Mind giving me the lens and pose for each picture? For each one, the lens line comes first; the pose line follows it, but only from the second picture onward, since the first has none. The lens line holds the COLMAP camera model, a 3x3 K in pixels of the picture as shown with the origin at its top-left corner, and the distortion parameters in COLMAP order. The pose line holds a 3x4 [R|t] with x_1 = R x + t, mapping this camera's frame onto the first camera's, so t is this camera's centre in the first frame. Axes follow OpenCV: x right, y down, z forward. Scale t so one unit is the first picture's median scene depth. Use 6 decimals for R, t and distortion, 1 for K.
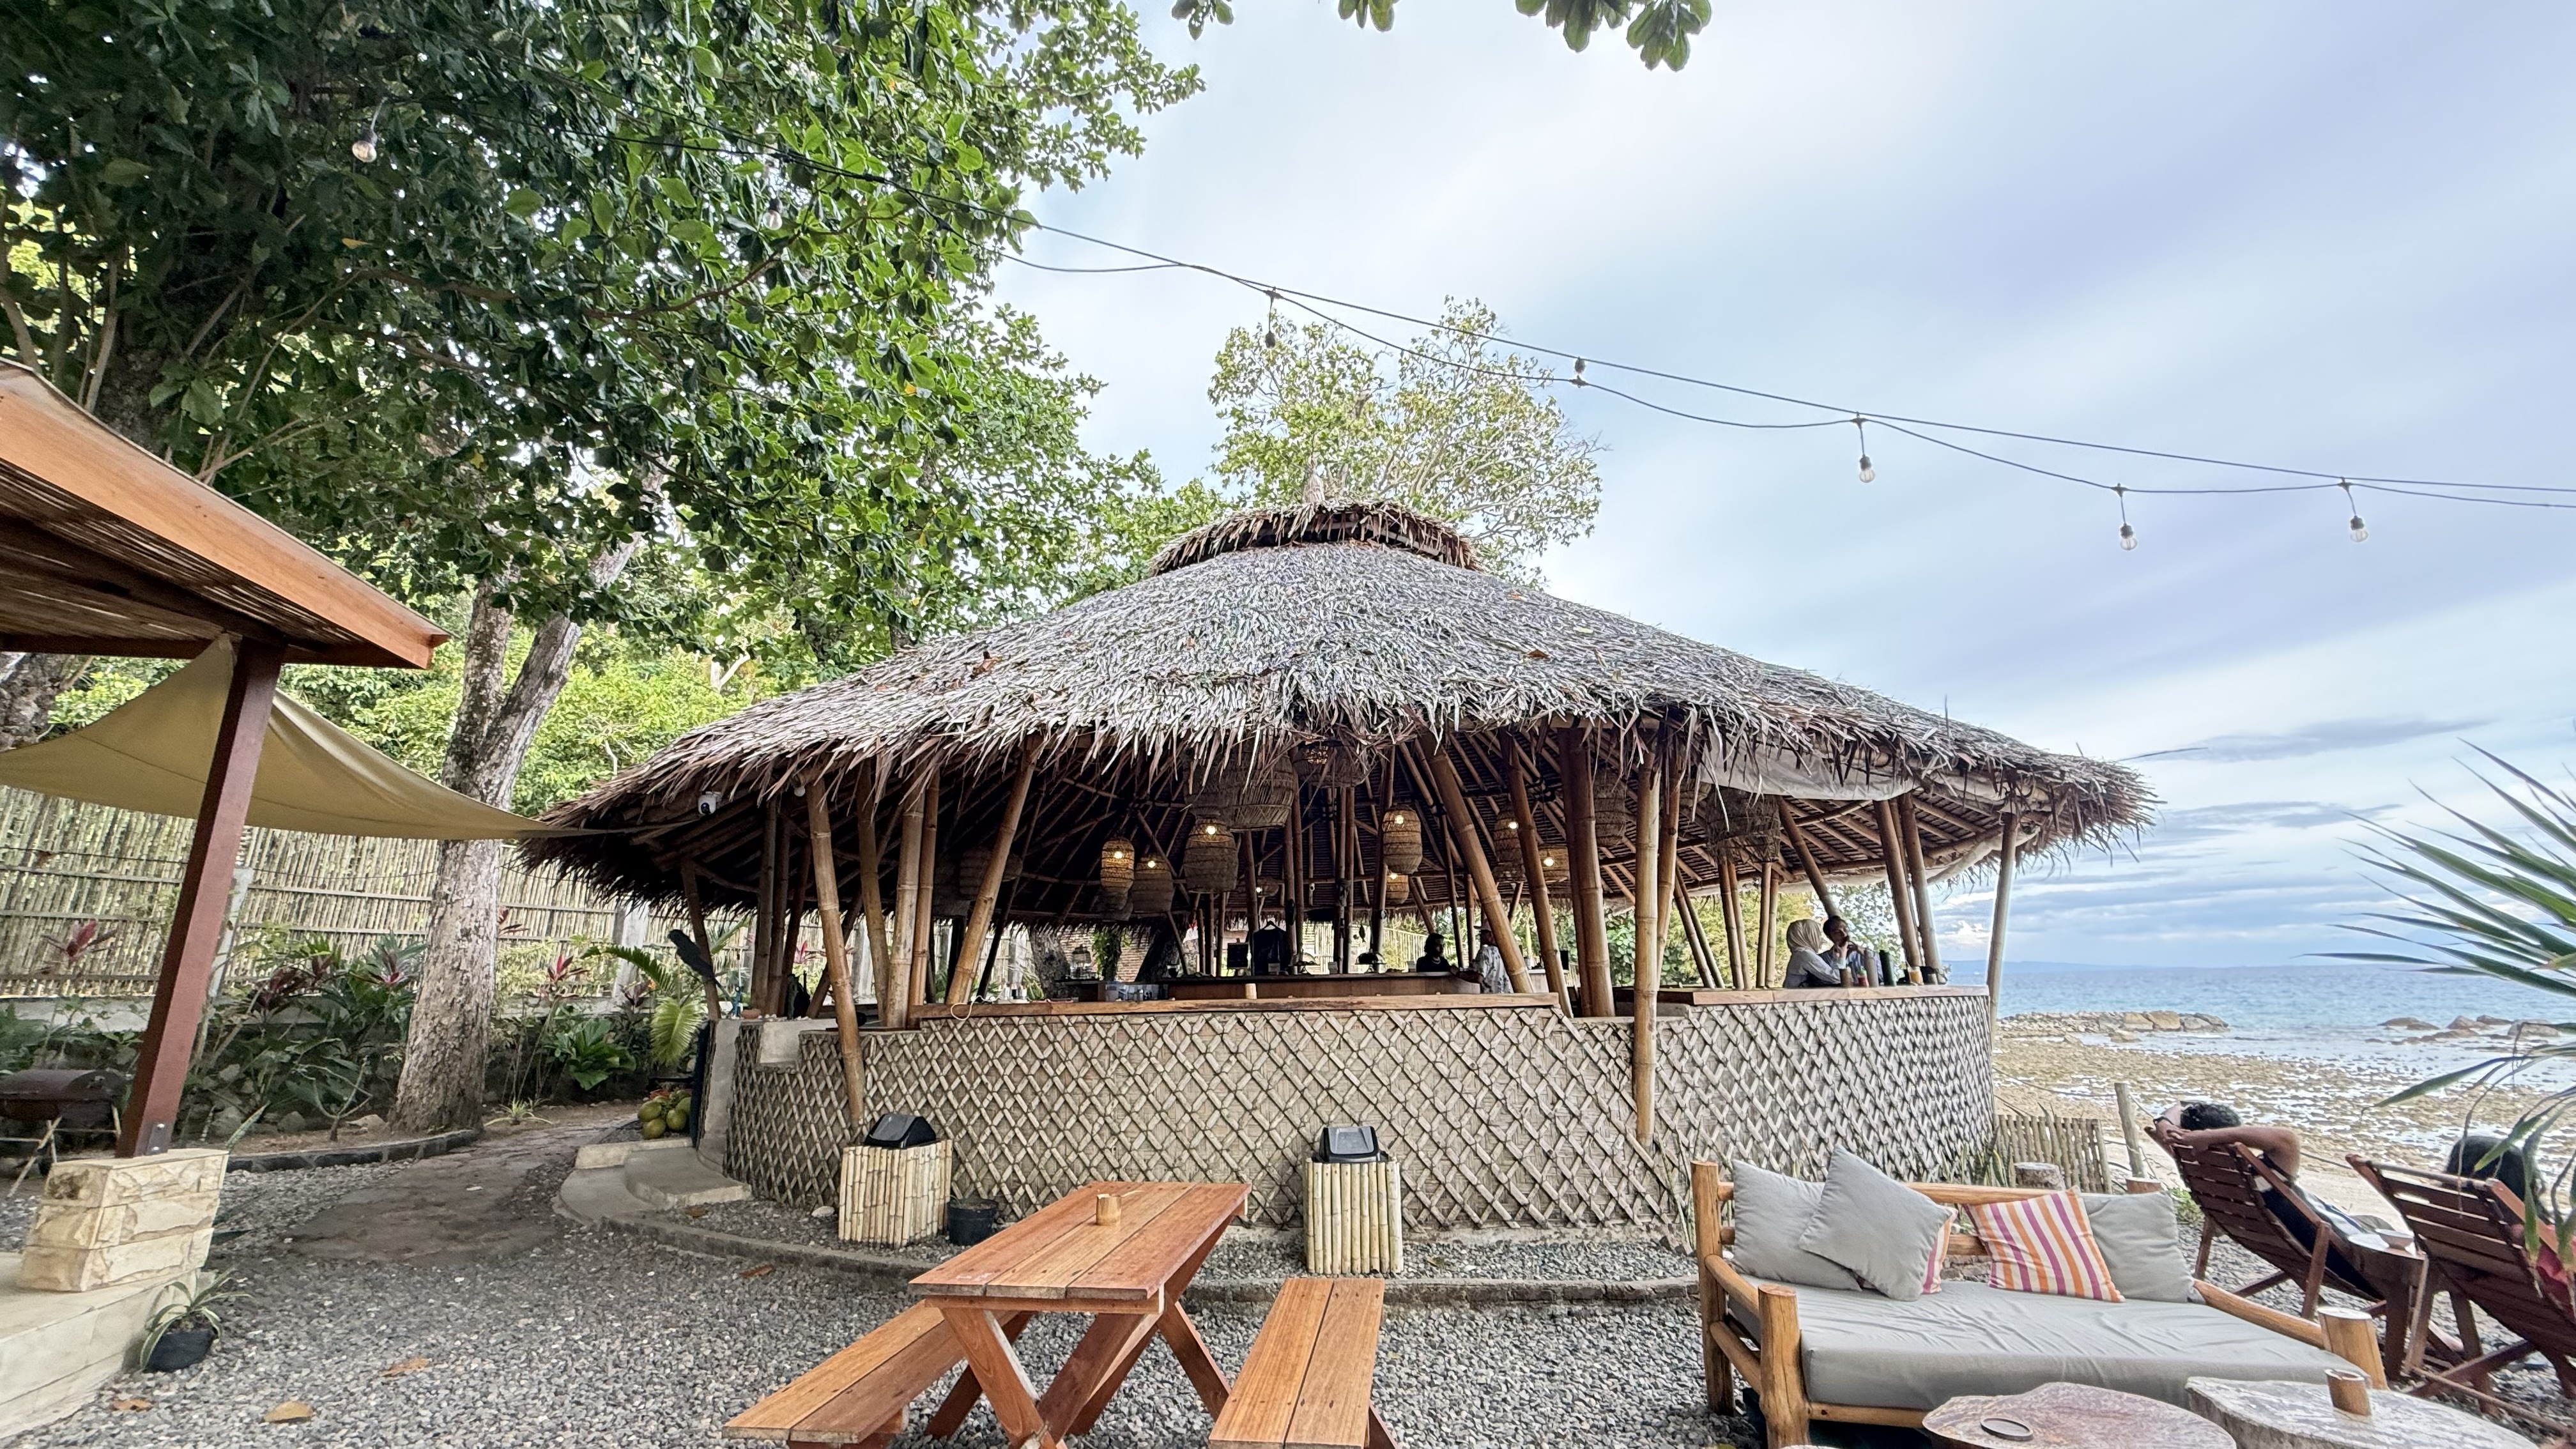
lens RADIAL K [[1016.2, 0, 1282.8], [0, 1016.2, 725.9], [0, 0, 1]] dist [0.001258, -0.000075]
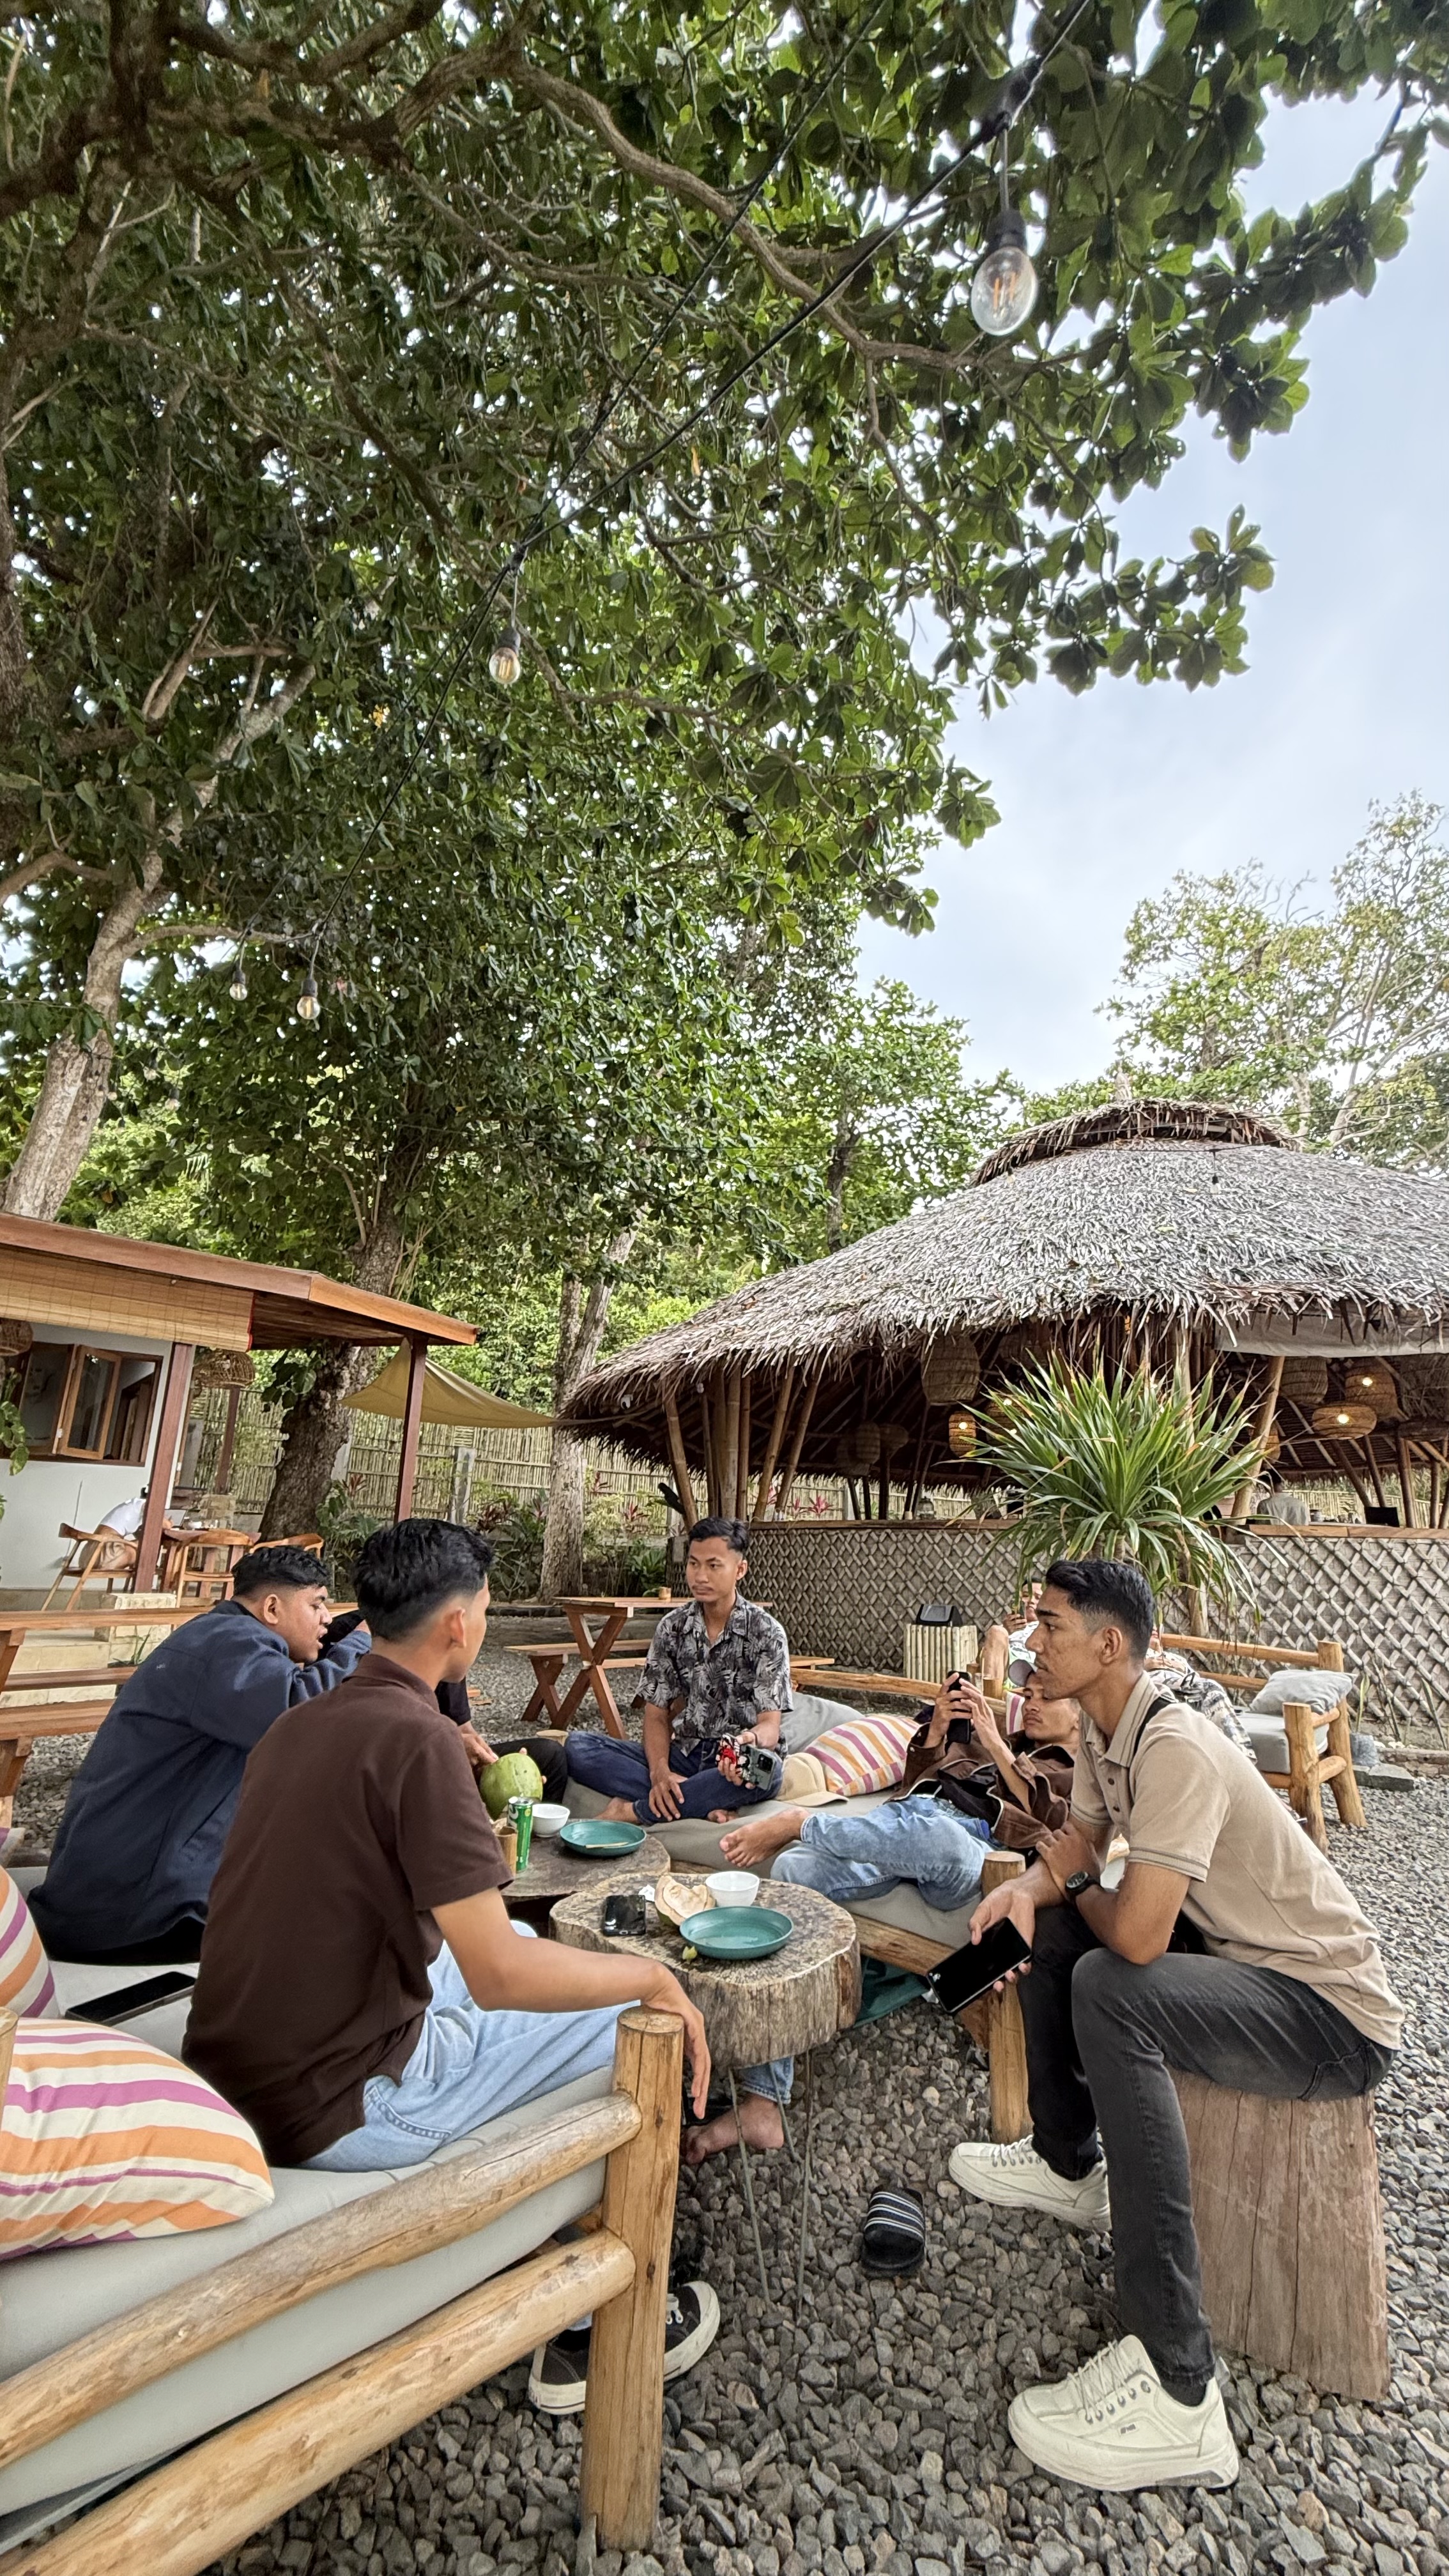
lens RADIAL K [[1016.2, 0, 724.5], [0, 1016.2, 1288.0], [0, 0, 1]] dist [0.001258, -0.000075]
pose [[0.824490, -0.105043, -0.556041, 0.311682], [0.096973, 0.994312, -0.044048, -0.012484], [0.557505, -0.017603, 0.829987, -0.179443]]
